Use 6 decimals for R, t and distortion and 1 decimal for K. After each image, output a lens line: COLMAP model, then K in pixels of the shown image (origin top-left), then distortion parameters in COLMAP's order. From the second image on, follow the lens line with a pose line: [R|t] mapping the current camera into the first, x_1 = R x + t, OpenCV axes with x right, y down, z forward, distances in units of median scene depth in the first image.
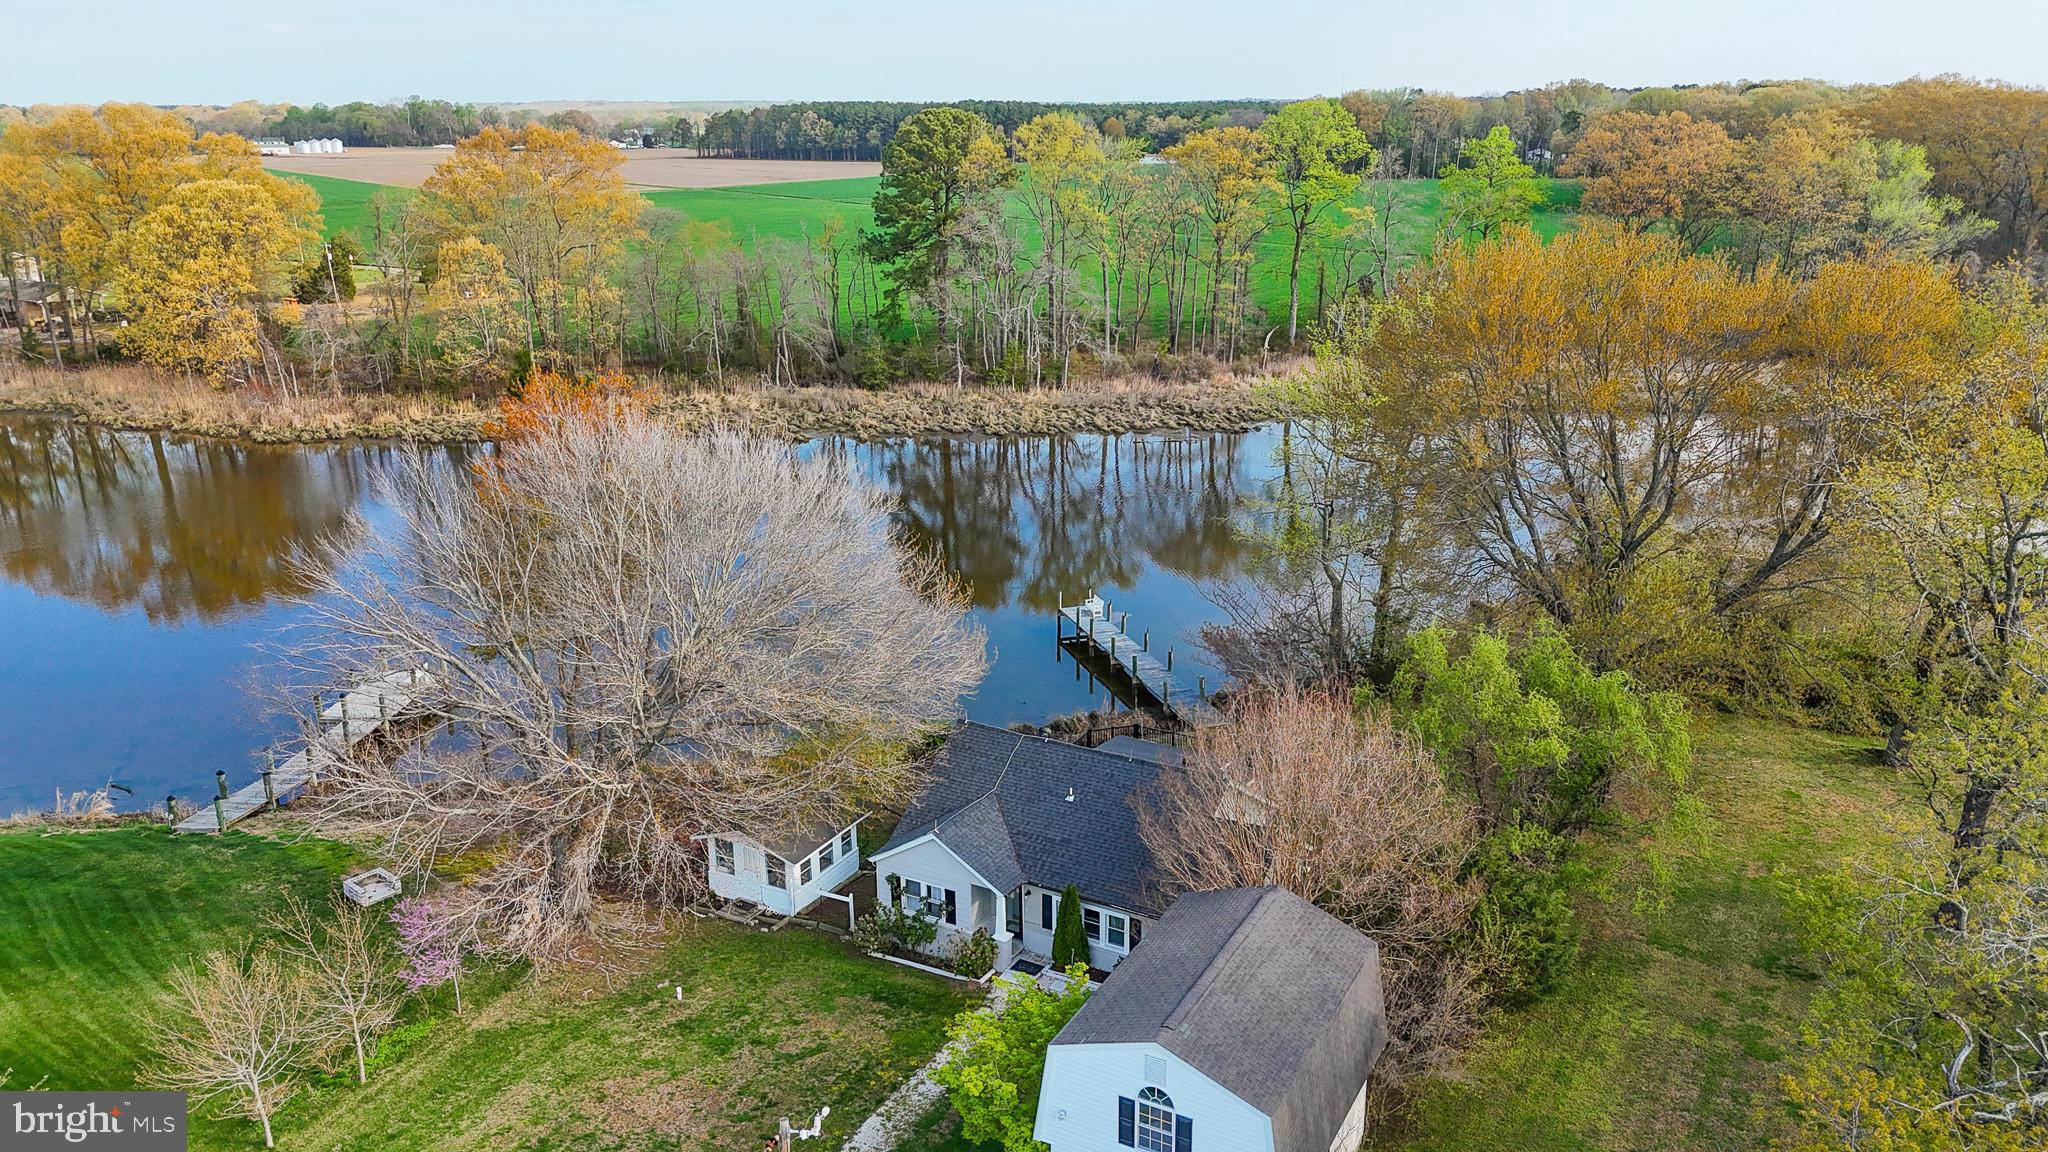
lens RADIAL K [[1505.5, 0, 1033.8], [0, 1505.5, 578.4], [0, 0, 1]] dist [0.078492, -0.072041]
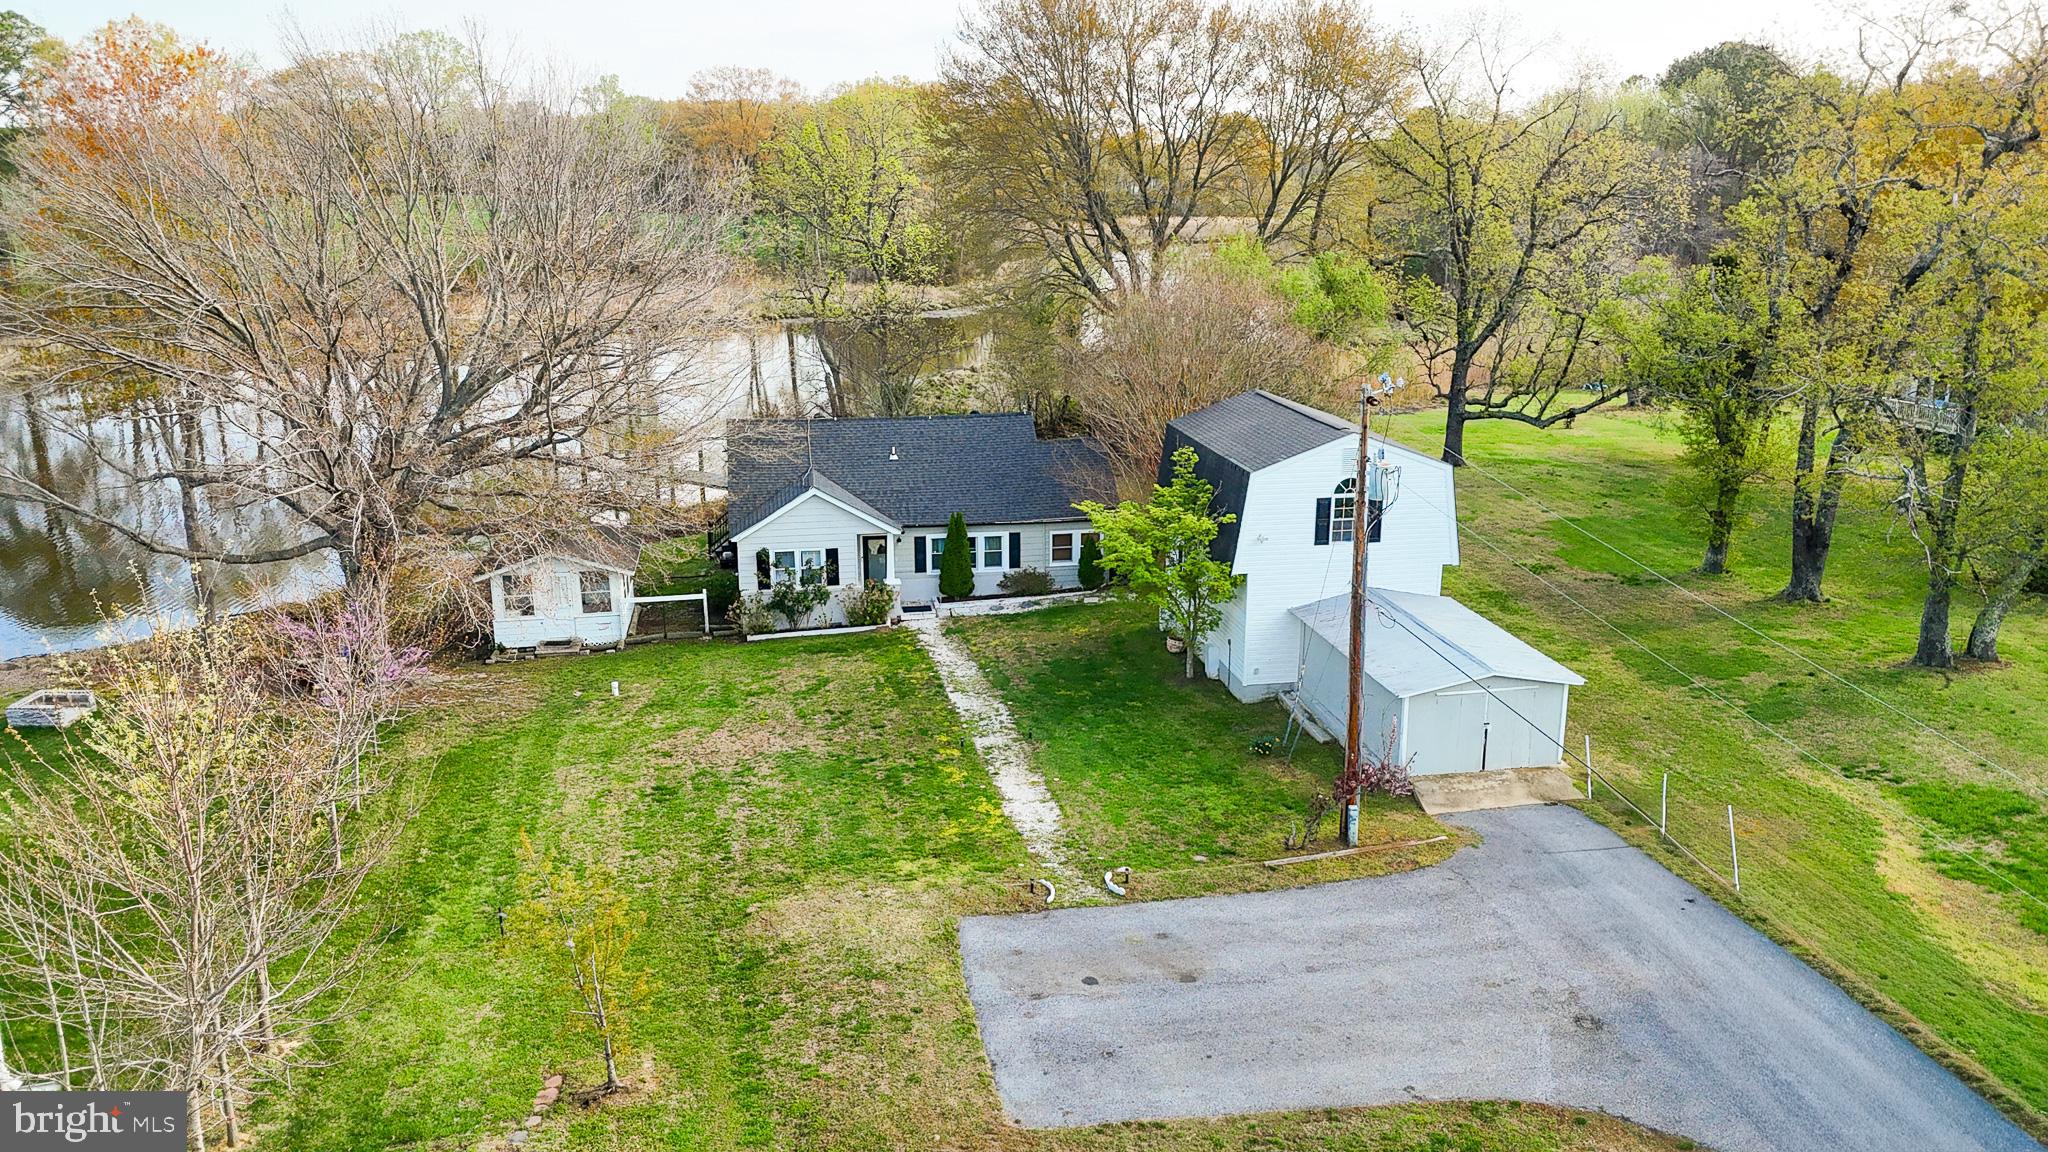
lens RADIAL K [[1505.5, 0, 1037.2], [0, 1505.5, 577.3], [0, 0, 1]] dist [0.078492, -0.072041]
pose [[0.777680, -0.159892, 0.607988, -0.504854], [0.180685, 0.983158, 0.027441, 0.206311], [-0.602136, 0.088514, 0.793472, 0.144672]]
